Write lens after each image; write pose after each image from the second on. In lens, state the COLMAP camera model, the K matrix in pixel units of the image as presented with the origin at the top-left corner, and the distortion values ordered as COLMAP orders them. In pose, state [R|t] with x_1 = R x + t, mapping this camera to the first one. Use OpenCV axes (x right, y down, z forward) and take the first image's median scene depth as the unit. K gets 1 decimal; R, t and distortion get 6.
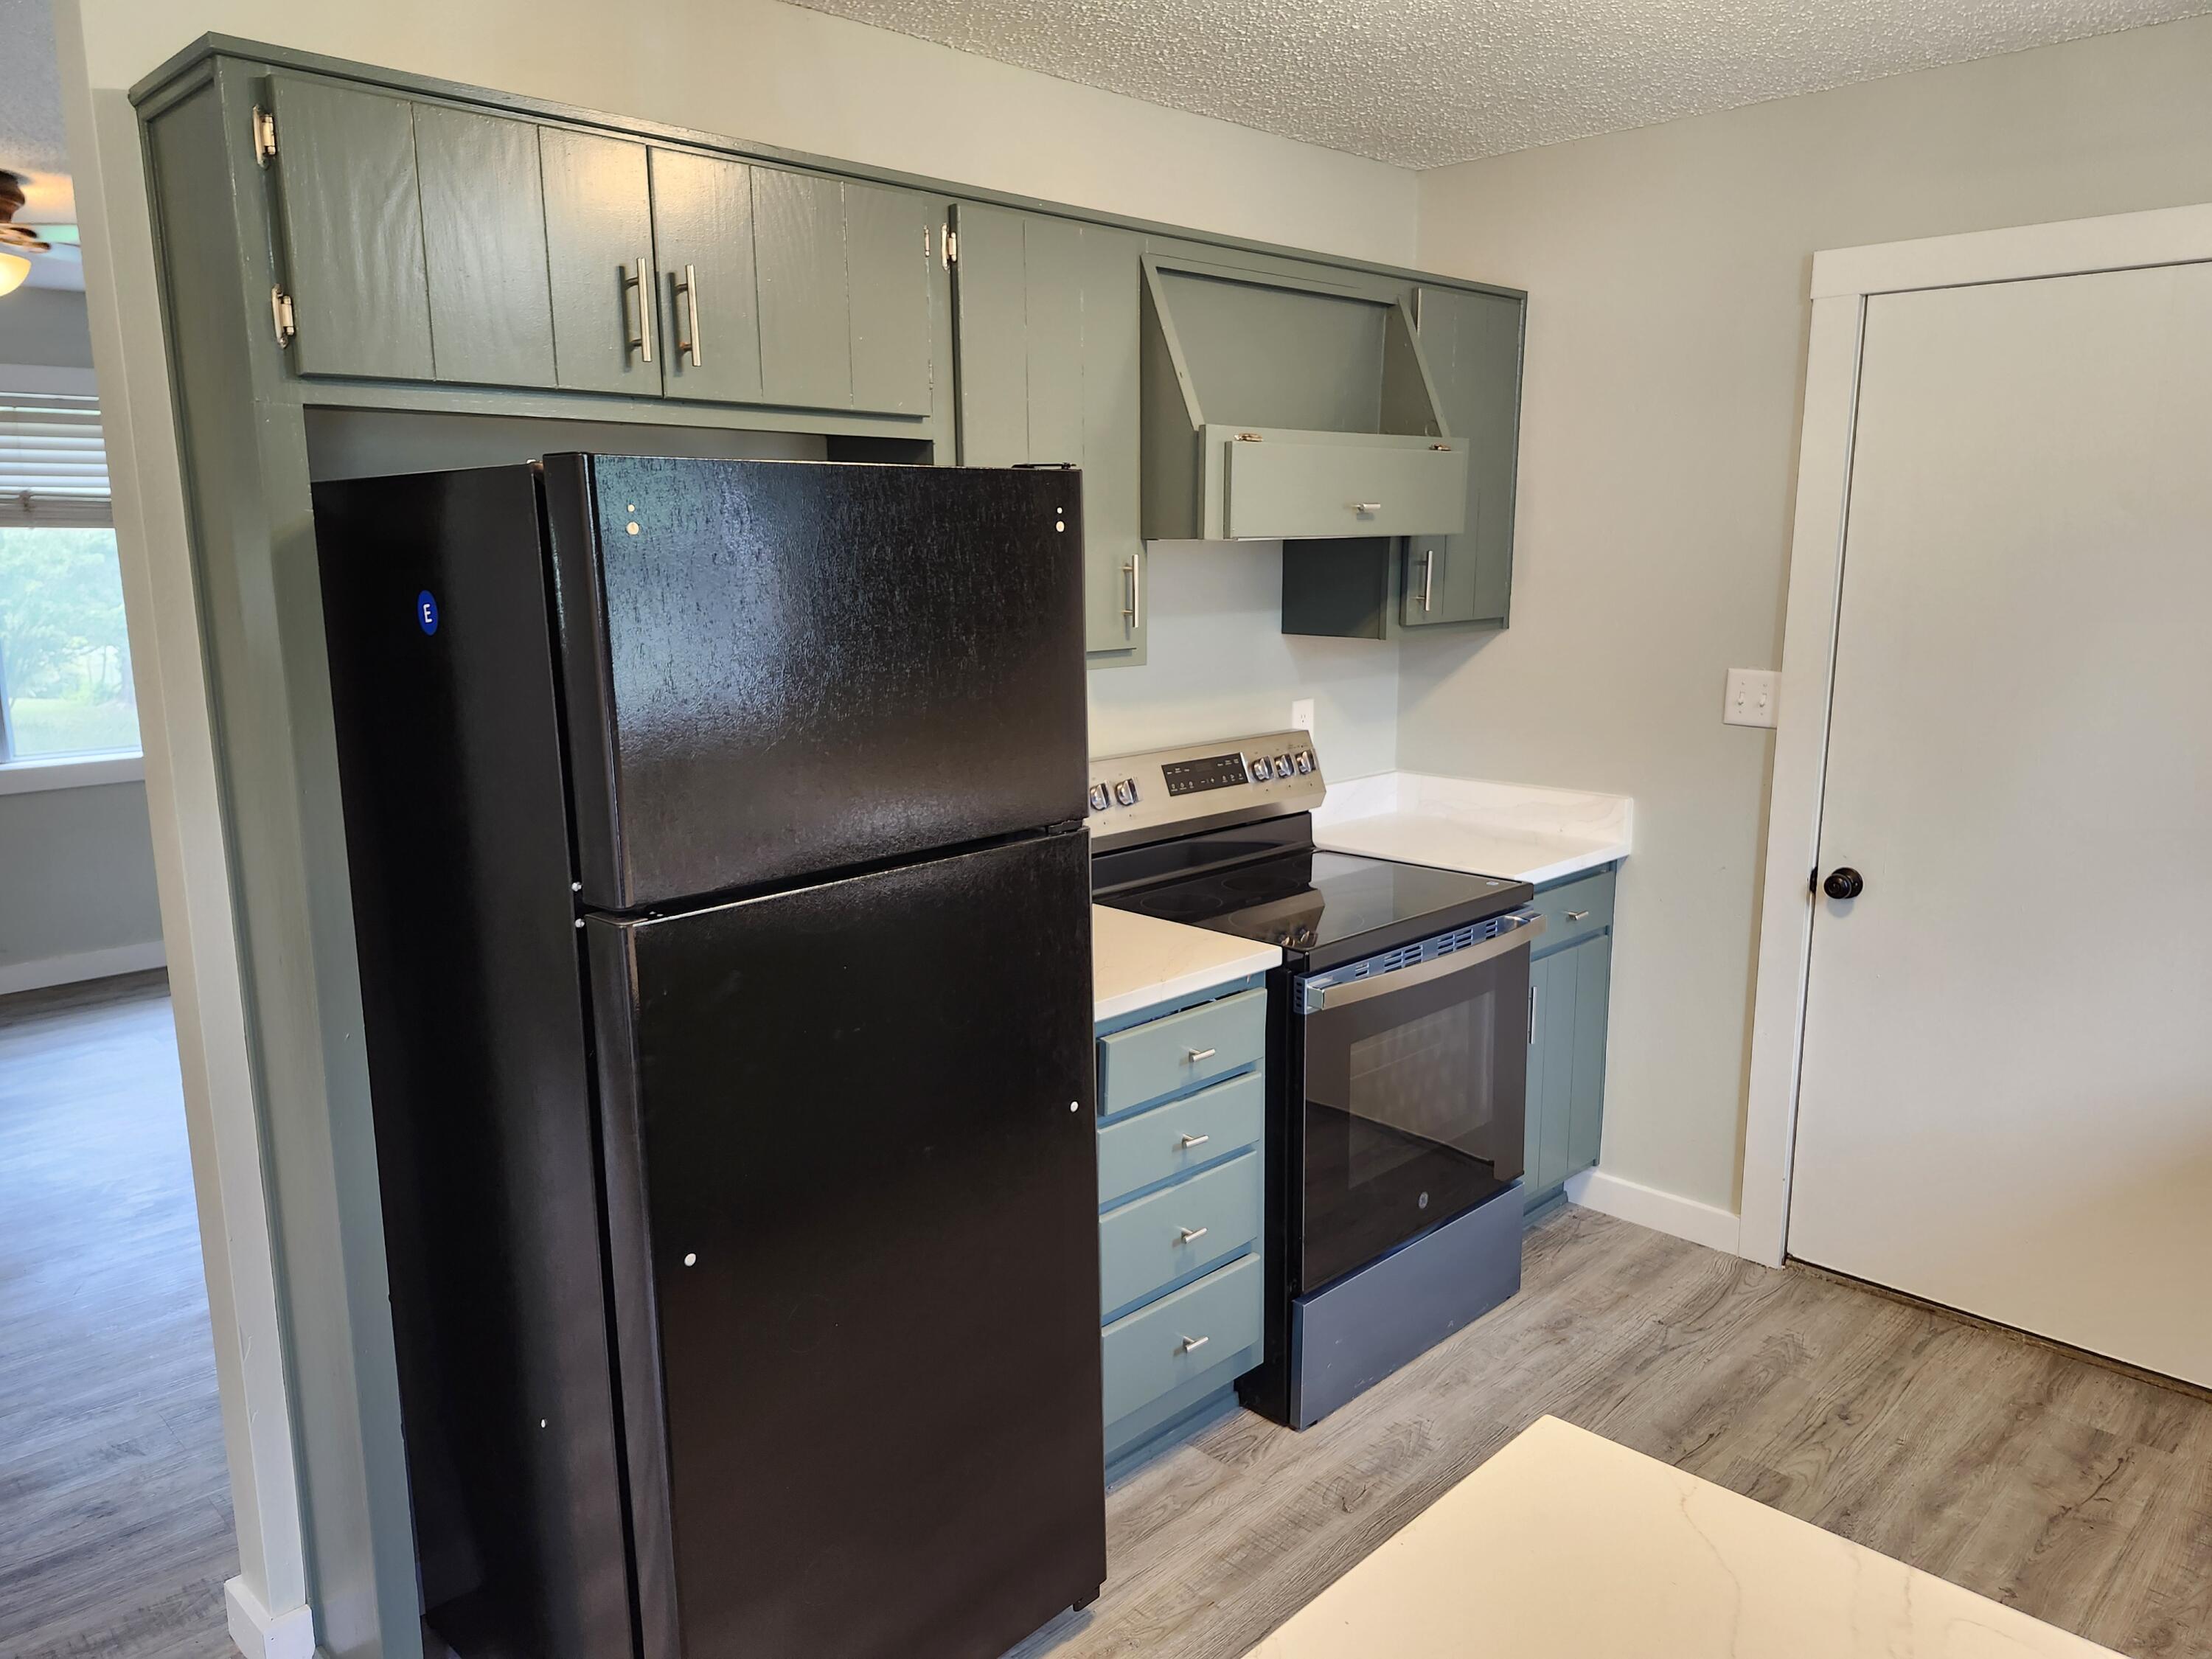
lens RADIAL K [[1559.0, 0, 1106.6], [0, 1559.0, 814.6], [0, 0, 1]] dist [0.066392, -0.038763]
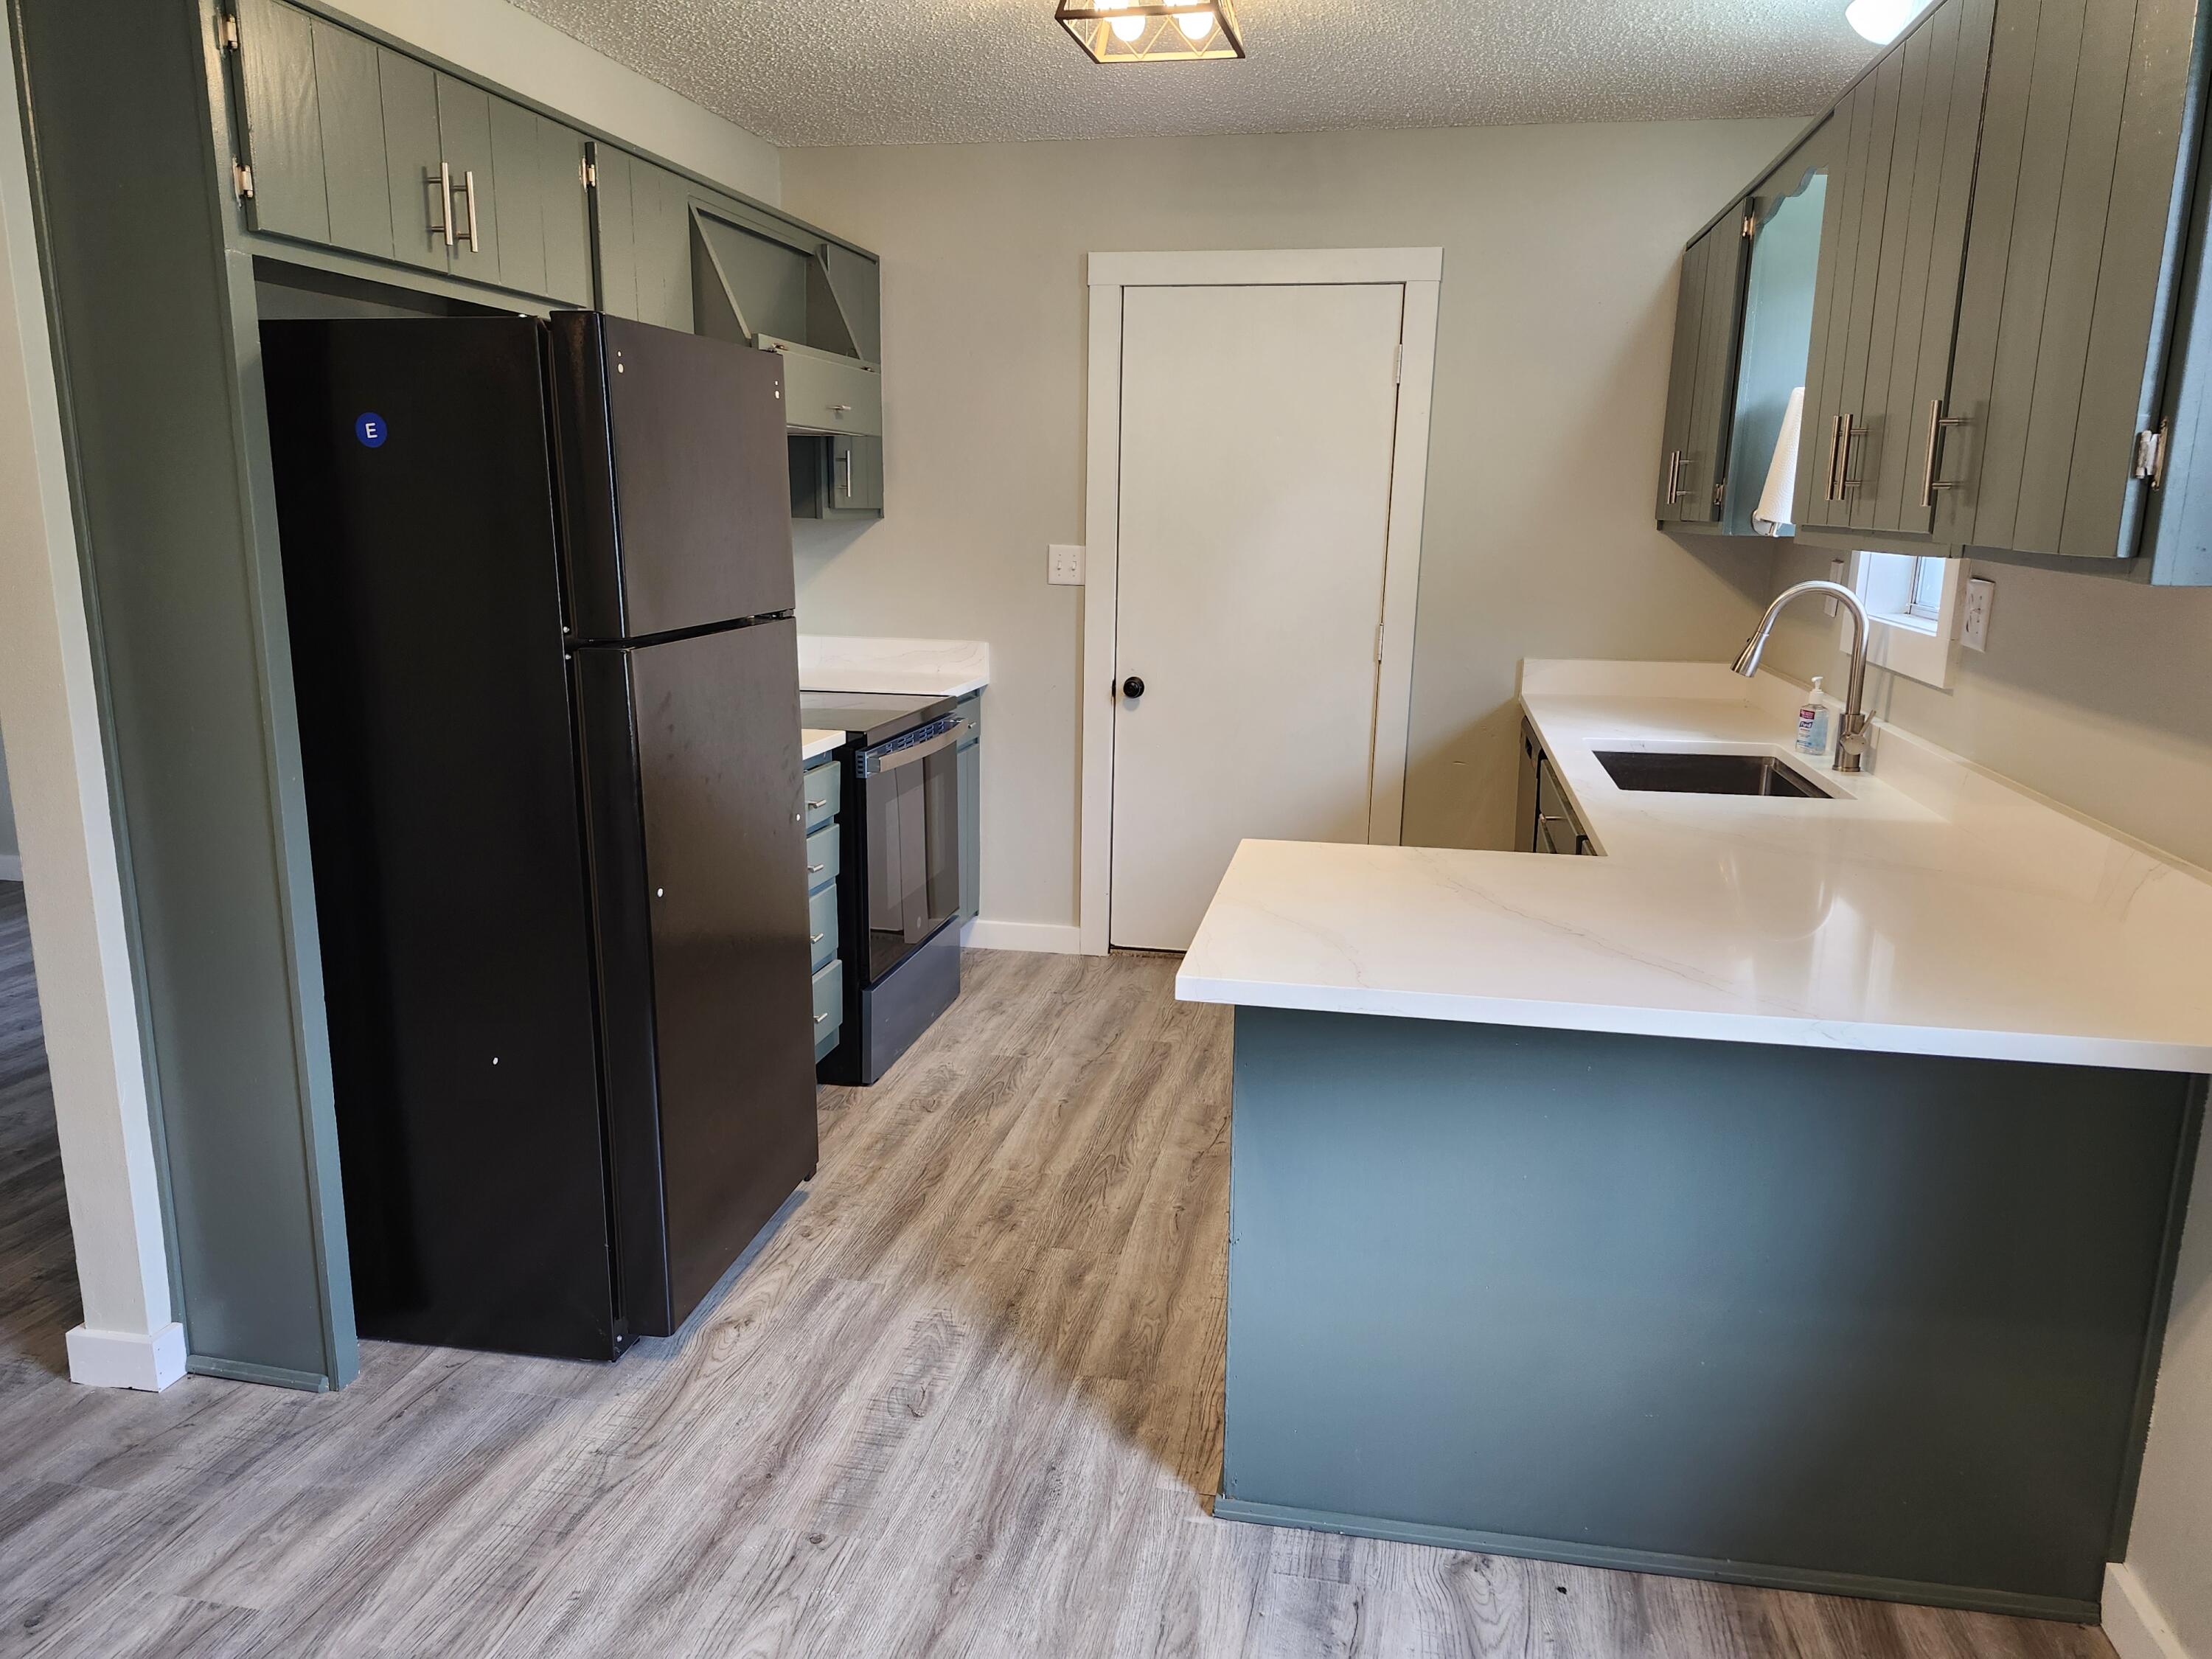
lens RADIAL K [[1559.0, 0, 1107.7], [0, 1559.0, 840.4], [0, 0, 1]] dist [0.066392, -0.038763]
pose [[0.832307, -0.098157, 0.545555, -0.377266], [0.075756, 0.995105, 0.063466, 0.092671], [-0.549114, -0.011494, 0.835669, -0.226217]]
